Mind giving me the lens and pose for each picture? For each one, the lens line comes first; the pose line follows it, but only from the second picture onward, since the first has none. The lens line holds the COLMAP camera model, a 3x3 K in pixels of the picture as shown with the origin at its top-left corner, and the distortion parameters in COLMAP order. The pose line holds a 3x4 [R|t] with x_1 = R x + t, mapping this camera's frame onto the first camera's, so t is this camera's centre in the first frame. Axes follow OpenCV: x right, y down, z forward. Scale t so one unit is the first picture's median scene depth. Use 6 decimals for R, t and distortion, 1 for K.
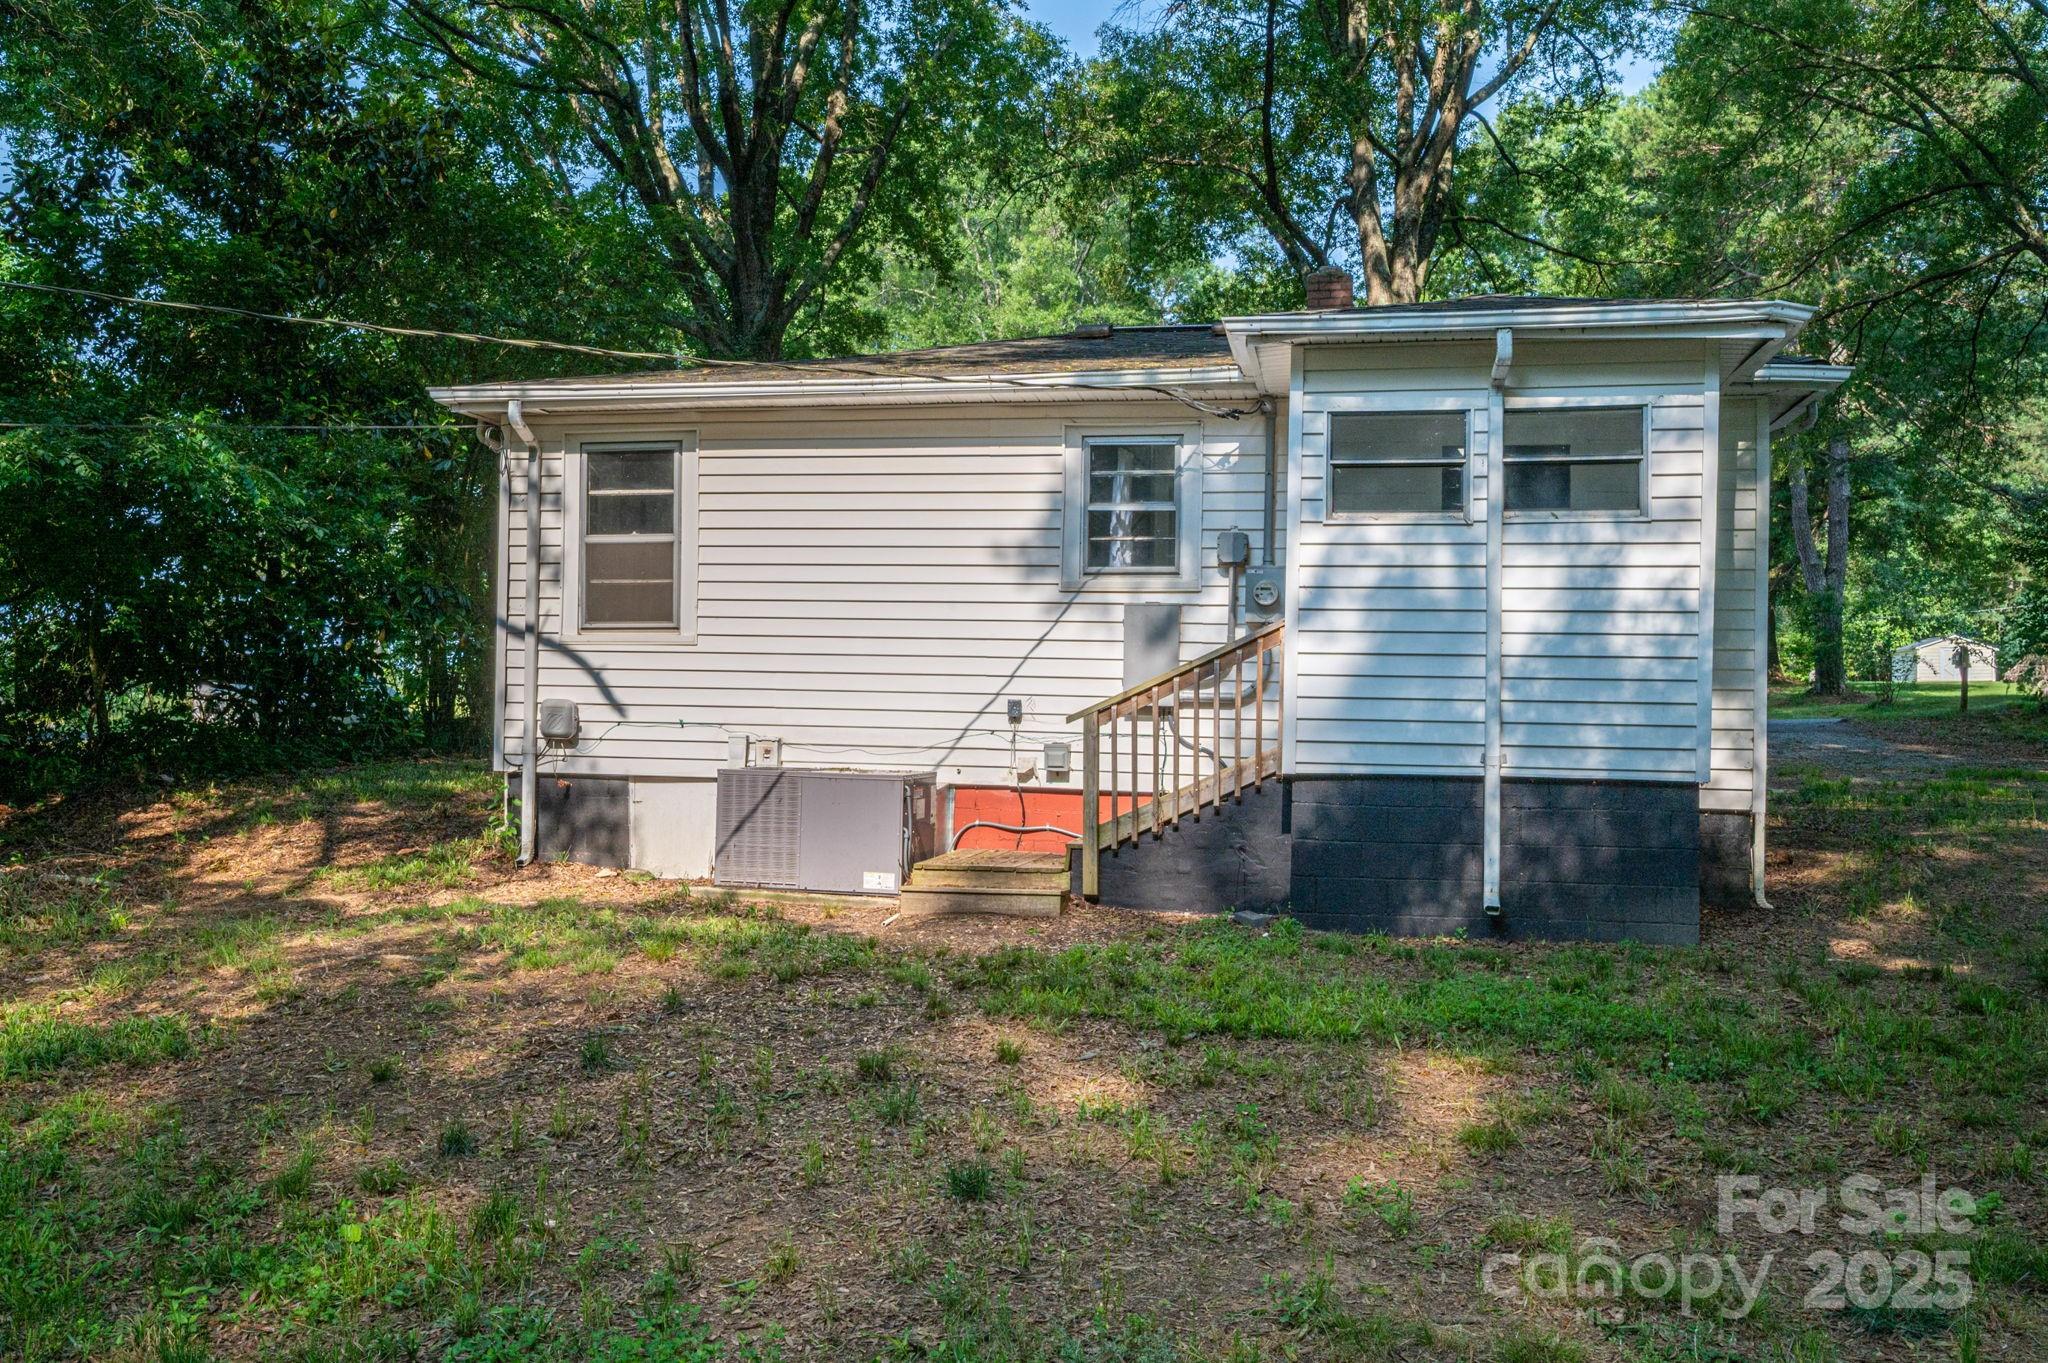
lens RADIAL K [[1060.1, 0, 1036.7], [0, 1060.1, 649.3], [0, 0, 1]] dist [-0.000562, -0.000132]
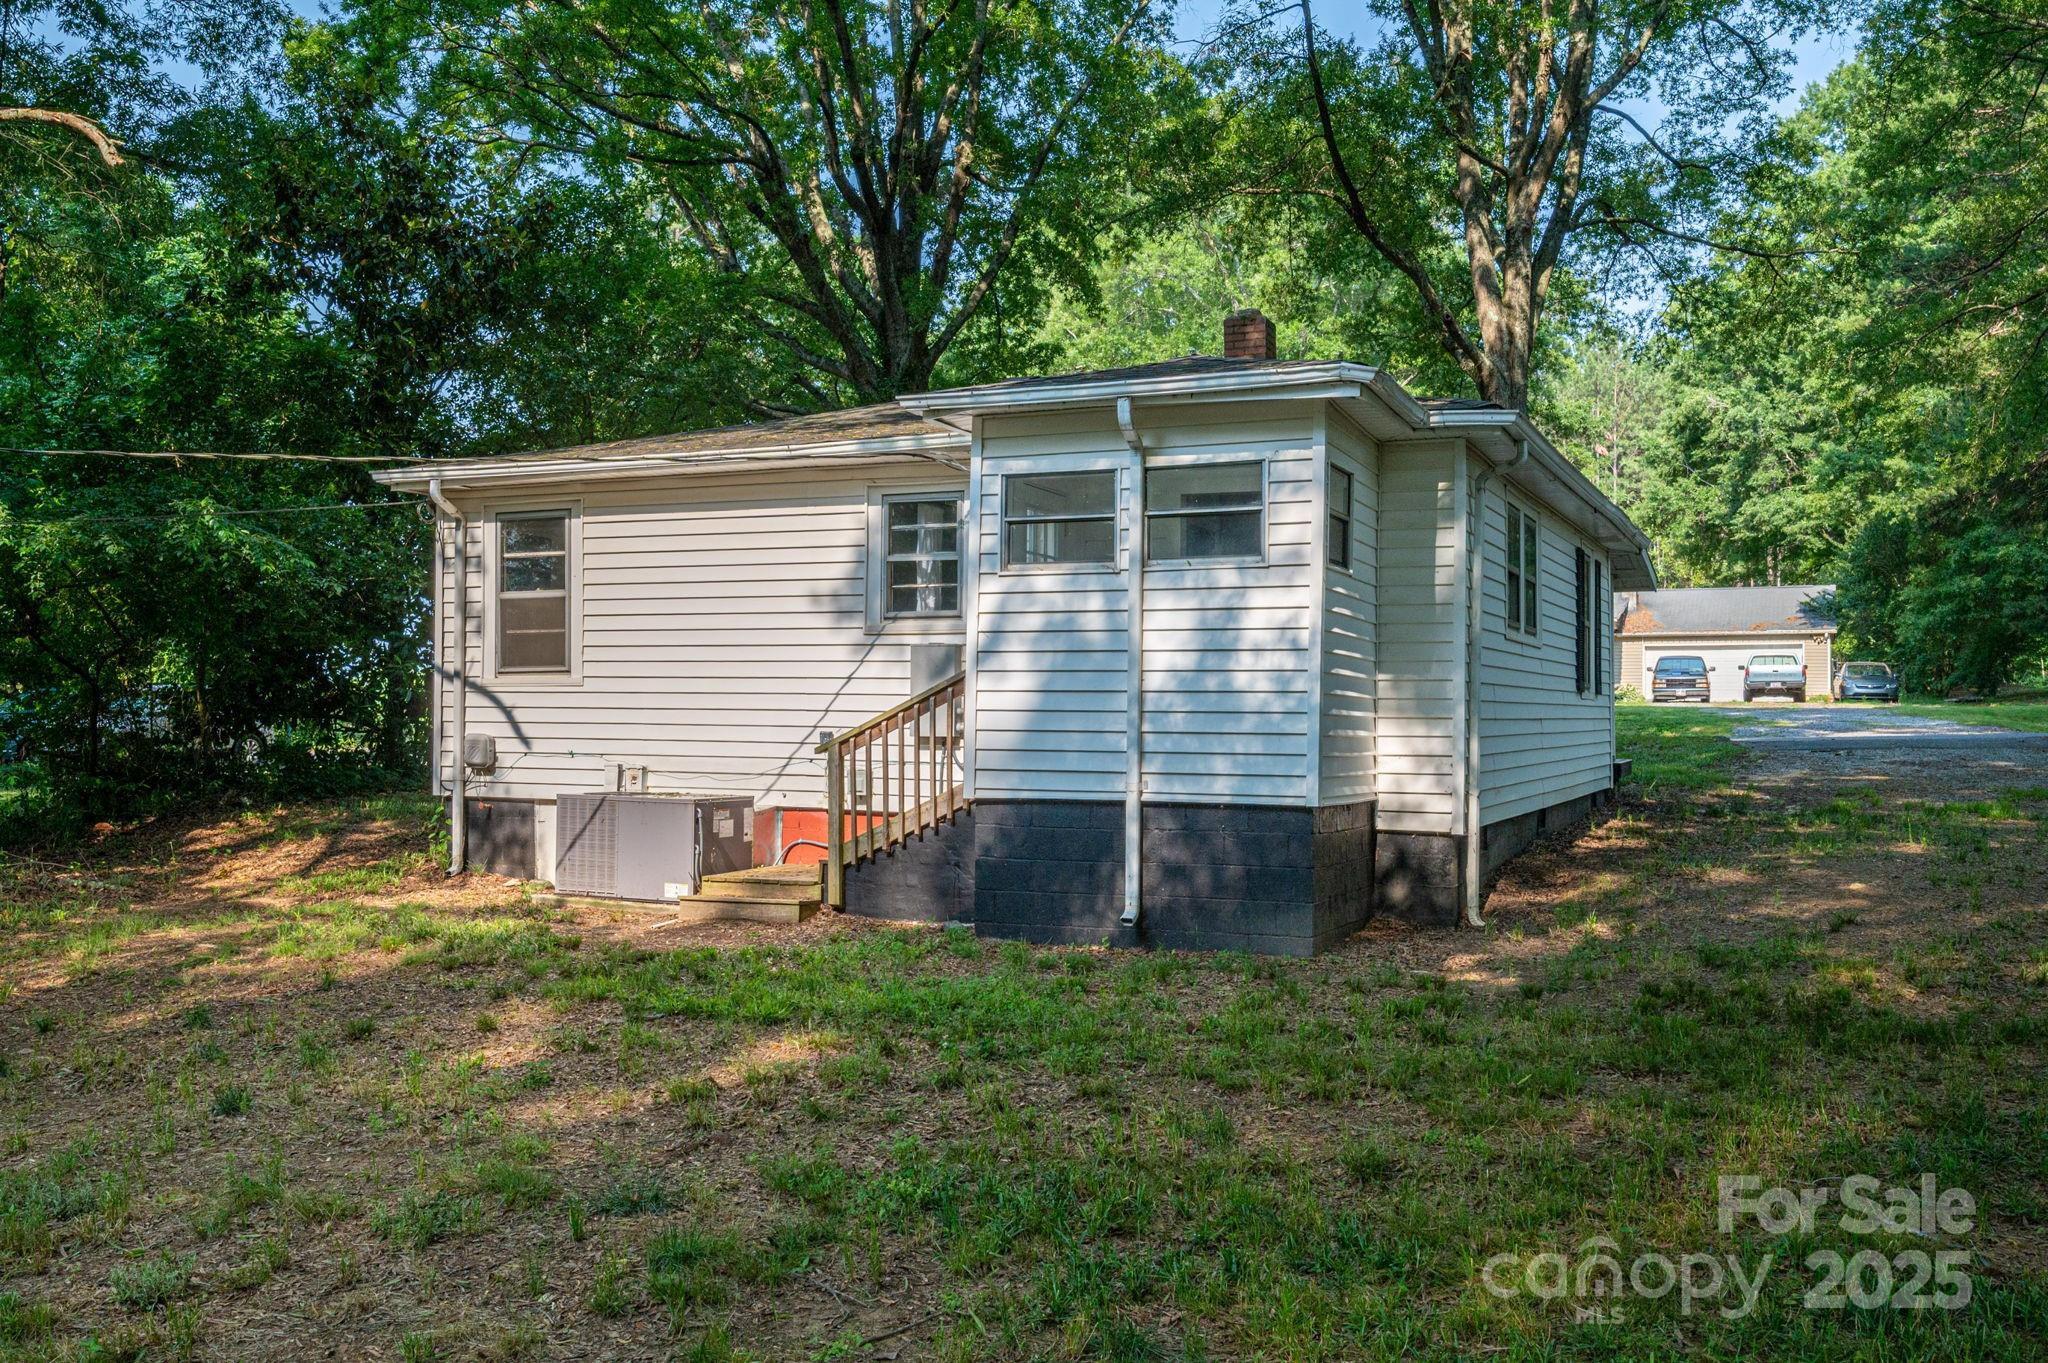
lens RADIAL K [[1027.9, 0, 1022.4], [0, 1027.9, 673.2], [0, 0, 1]] dist [-0.001596, -0.000847]
pose [[0.992295, -0.015476, -0.122928, 0.318364], [0.015404, 0.999880, -0.001543, -0.009490], [0.122937, -0.000363, 0.992414, -0.054925]]
